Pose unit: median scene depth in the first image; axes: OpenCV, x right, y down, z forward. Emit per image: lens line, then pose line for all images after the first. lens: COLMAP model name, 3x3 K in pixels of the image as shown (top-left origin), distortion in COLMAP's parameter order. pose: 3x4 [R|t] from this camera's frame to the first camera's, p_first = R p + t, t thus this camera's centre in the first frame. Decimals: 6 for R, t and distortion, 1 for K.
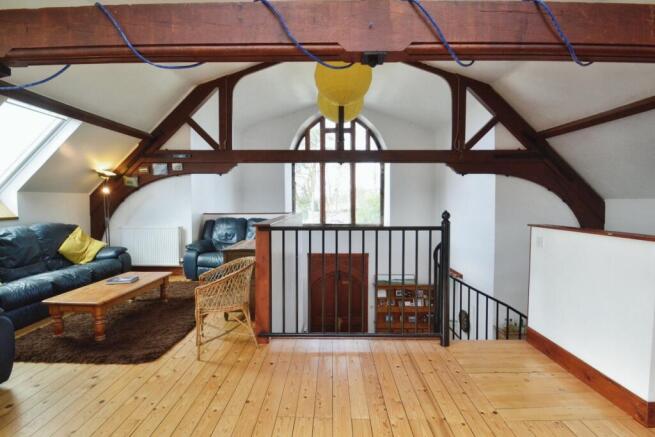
lens RADIAL K [[318.7, 0, 327.5], [0, 318.7, 218.5], [0, 0, 1]] dist [0.000578, -0.000278]
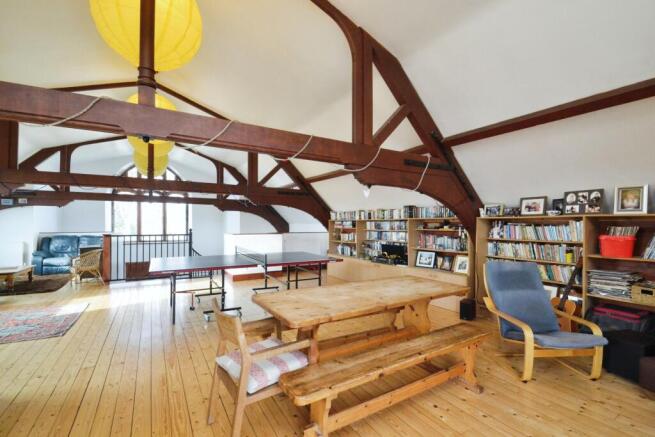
lens RADIAL K [[318.7, 0, 327.5], [0, 318.7, 218.5], [0, 0, 1]] dist [0.000578, -0.000278]
pose [[0.871008, 0.009956, 0.491168, 0.029146], [0.022285, 0.997965, -0.059747, 0.038533], [-0.490763, 0.062985, 0.869013, -0.942484]]
